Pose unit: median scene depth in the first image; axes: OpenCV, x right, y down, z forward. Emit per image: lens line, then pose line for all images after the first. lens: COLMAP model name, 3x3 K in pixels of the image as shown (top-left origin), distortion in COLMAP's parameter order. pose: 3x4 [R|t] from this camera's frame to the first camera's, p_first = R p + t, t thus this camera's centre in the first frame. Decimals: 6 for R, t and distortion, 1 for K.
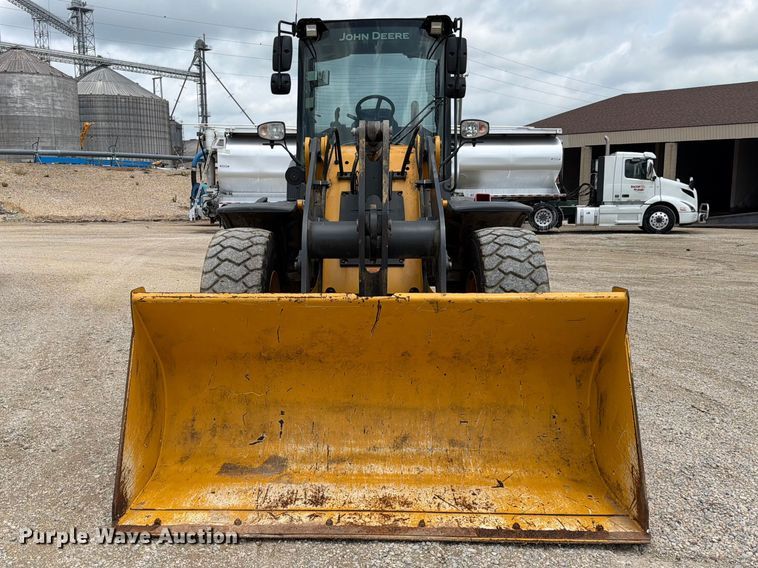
lens RADIAL K [[722.9, 0, 348.4], [0, 722.9, 294.5], [0, 0, 1]] dist [0.178140, -0.328660]
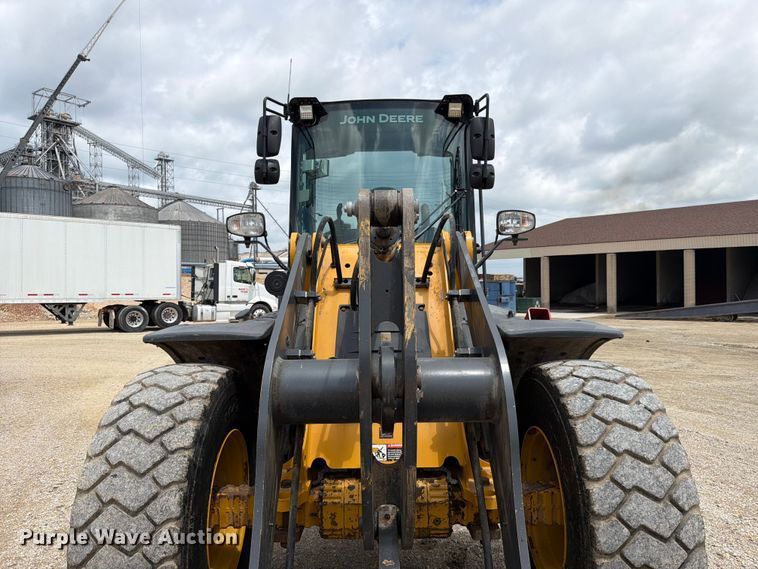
lens RADIAL K [[528.8, 0, 391.8], [0, 528.8, 289.5], [0, 0, 1]] dist [0.082005, -0.096504]
pose [[0.998396, -0.006145, 0.056290, 0.012632], [0.013902, 0.990269, -0.138474, -0.083917], [-0.054891, 0.139034, 0.988765, 0.478210]]
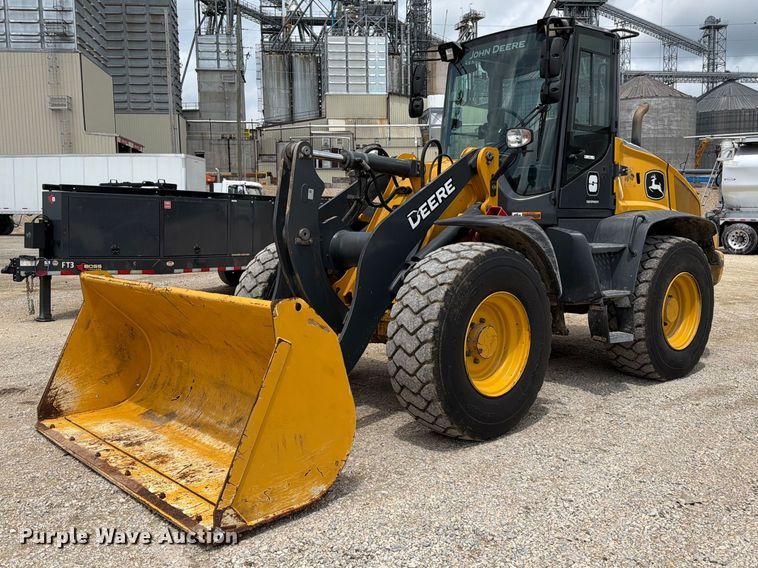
lens RADIAL K [[728.4, 0, 379.0], [0, 728.4, 284.0], [0, 0, 1]] dist [0.015930, -0.004709]
pose [[0.700067, 0.074953, -0.710133, 0.720714], [-0.101360, 0.994837, 0.005079, -0.027890], [0.706847, 0.068423, 0.704050, 0.248482]]
